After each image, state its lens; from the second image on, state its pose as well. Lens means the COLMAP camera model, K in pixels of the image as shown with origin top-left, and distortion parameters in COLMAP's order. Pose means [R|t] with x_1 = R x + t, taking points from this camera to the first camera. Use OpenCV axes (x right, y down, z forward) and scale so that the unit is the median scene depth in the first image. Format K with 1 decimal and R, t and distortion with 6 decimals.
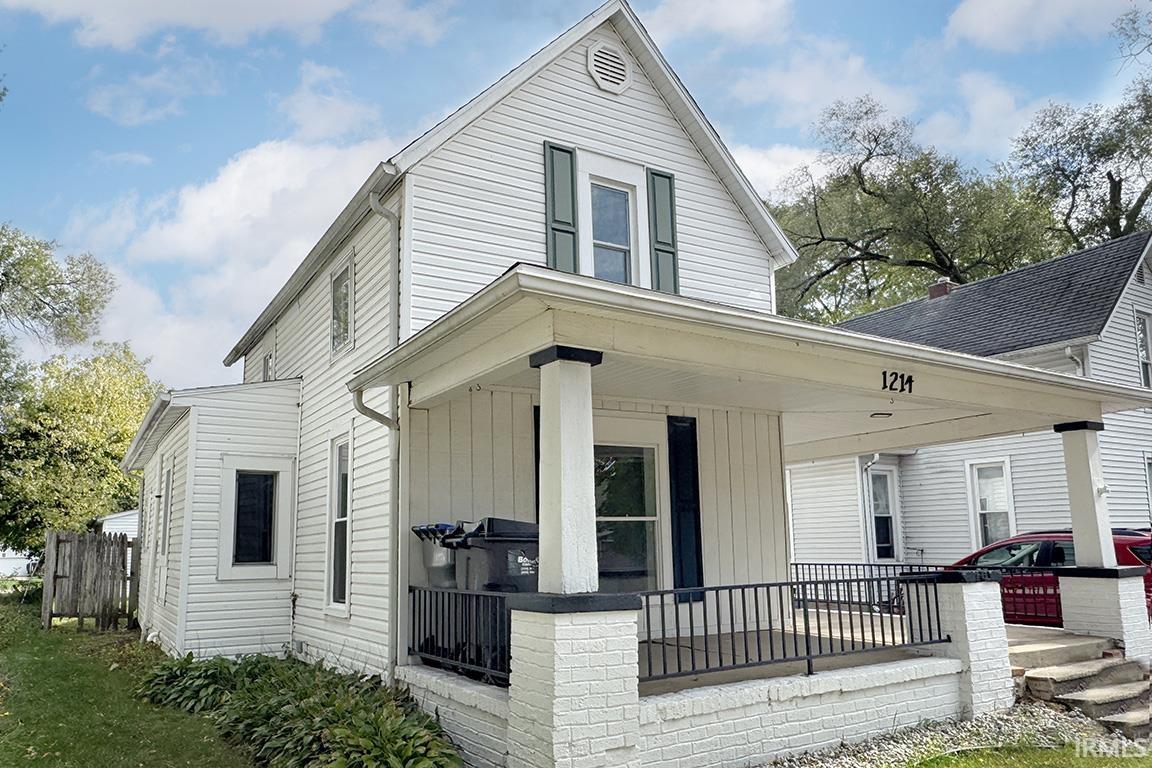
lens RADIAL K [[794.3, 0, 554.2], [0, 794.3, 422.4], [0, 0, 1]] dist [-0.002570, -0.005278]
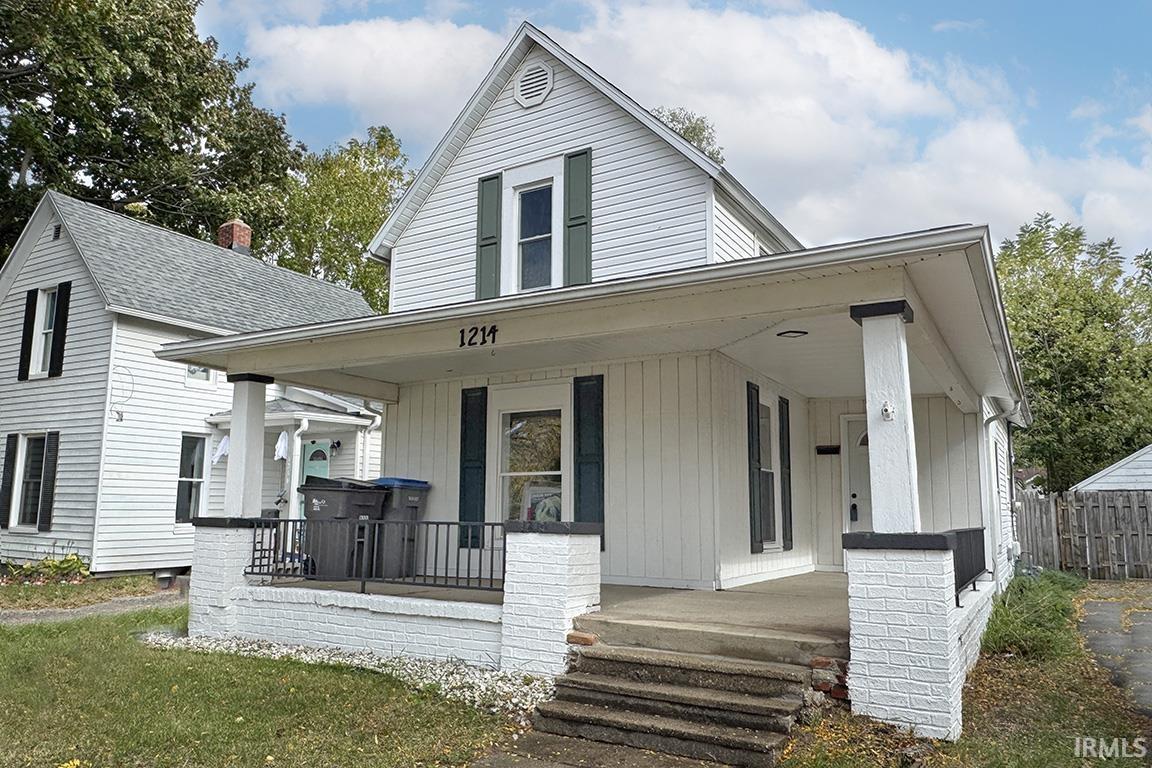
lens RADIAL K [[789.6, 0, 573.1], [0, 789.6, 395.1], [0, 0, 1]] dist [-0.007377, -0.005434]
pose [[0.480882, -0.109581, -0.869911, 1.096722], [0.117235, 0.991286, -0.060064, 0.081150], [0.868912, -0.073101, 0.489539, 0.476152]]
